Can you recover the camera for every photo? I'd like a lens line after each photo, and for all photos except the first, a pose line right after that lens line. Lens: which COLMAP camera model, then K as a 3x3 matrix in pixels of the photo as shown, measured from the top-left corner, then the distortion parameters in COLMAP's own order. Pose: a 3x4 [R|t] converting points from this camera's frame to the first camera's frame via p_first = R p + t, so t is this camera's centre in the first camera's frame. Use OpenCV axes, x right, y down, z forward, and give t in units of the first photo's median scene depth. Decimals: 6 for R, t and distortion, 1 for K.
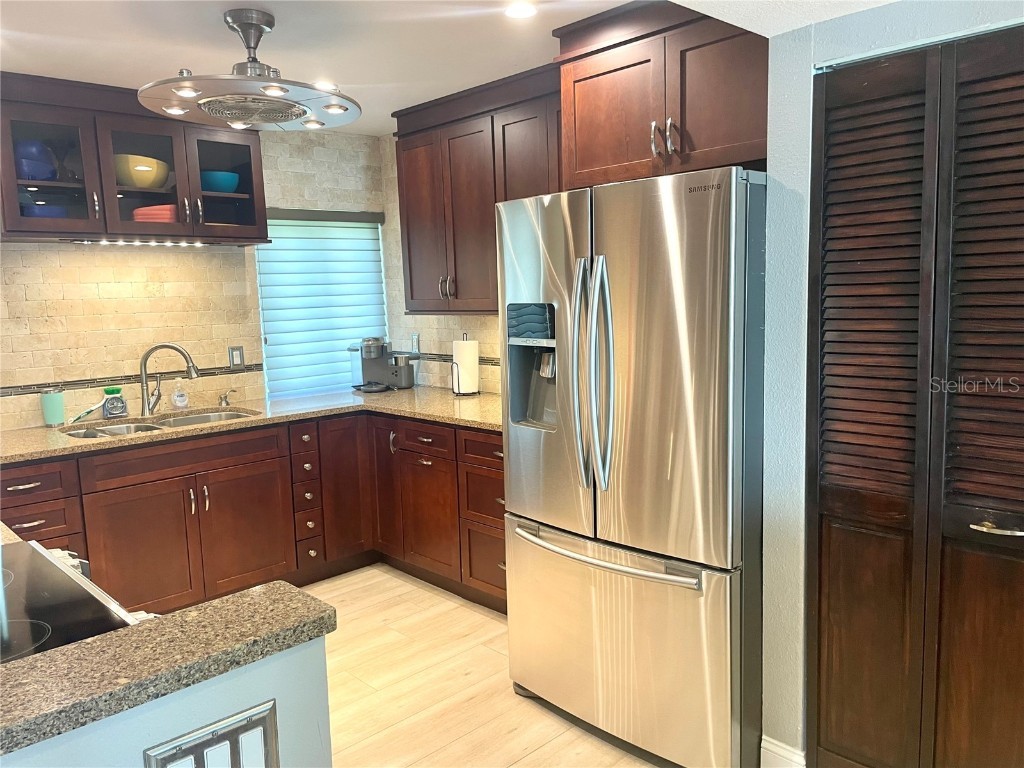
lens RADIAL K [[770.6, 0, 522.3], [0, 770.6, 390.8], [0, 0, 1]] dist [0.073809, -0.088223]
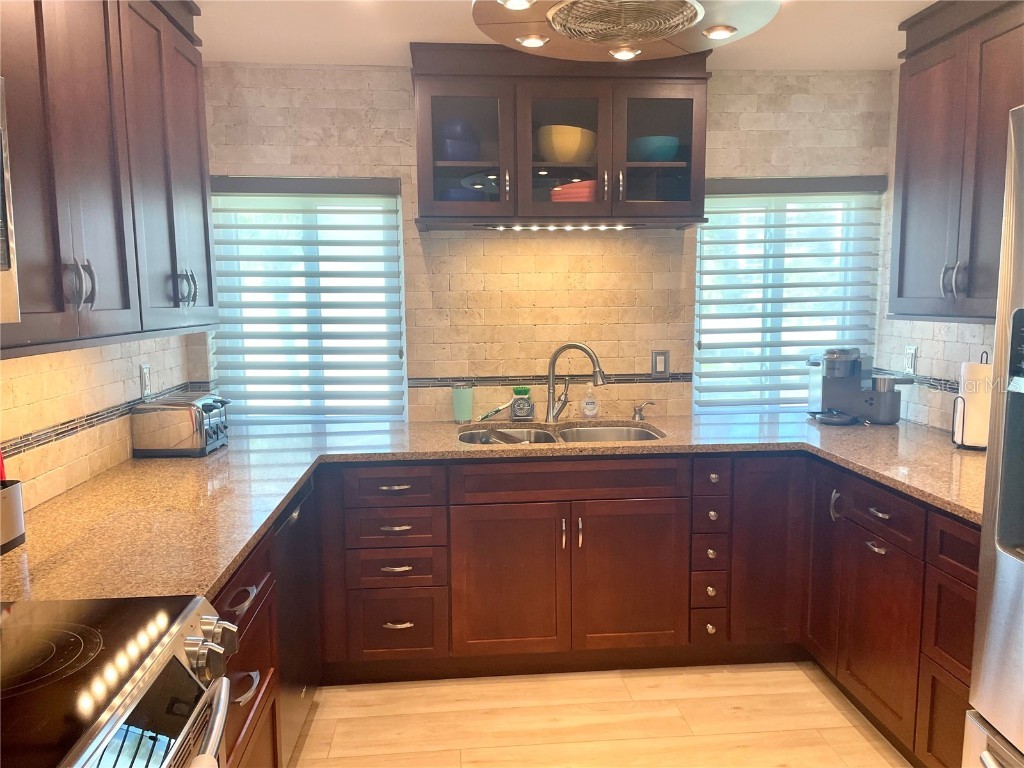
lens RADIAL K [[770.6, 0, 517.0], [0, 770.6, 391.9], [0, 0, 1]] dist [0.073809, -0.088223]
pose [[0.774425, 0.099897, -0.624730, 0.036216], [-0.095798, 0.994585, 0.040286, -0.034526], [0.625371, 0.028650, 0.779801, 0.287592]]
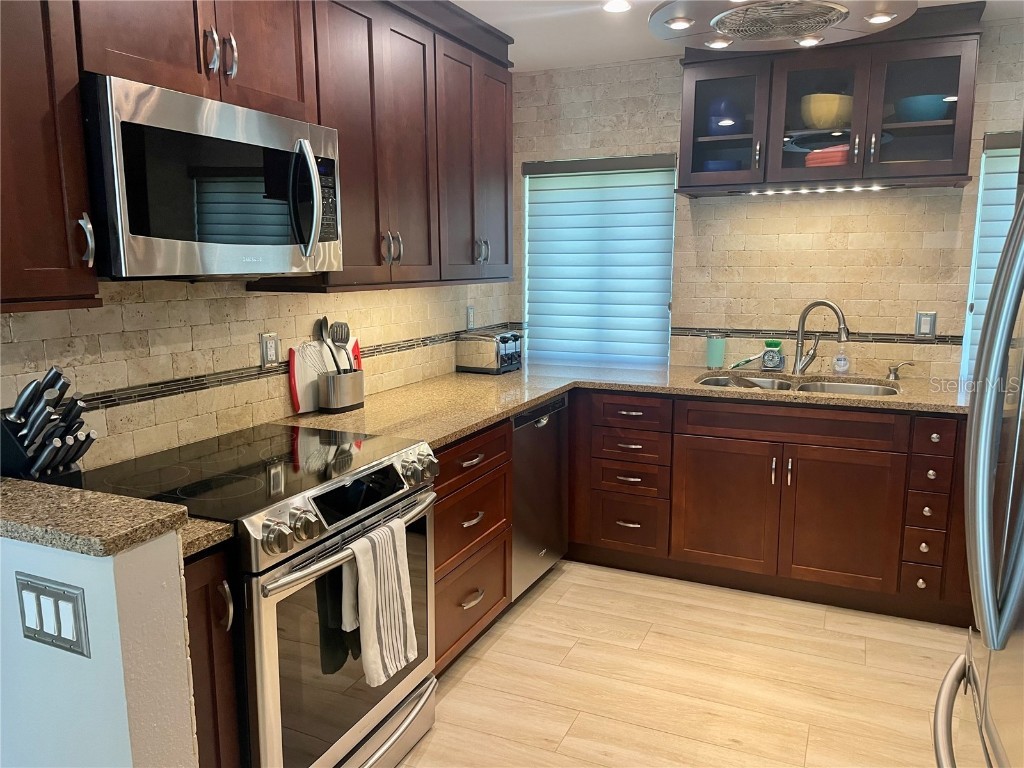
lens RADIAL K [[770.6, 0, 512.7], [0, 770.6, 391.6], [0, 0, 1]] dist [0.073809, -0.088223]
pose [[0.359098, 0.186188, -0.914540, 0.268685], [-0.127535, 0.980496, 0.149538, -0.045523], [0.924545, 0.062937, 0.375840, 0.321549]]
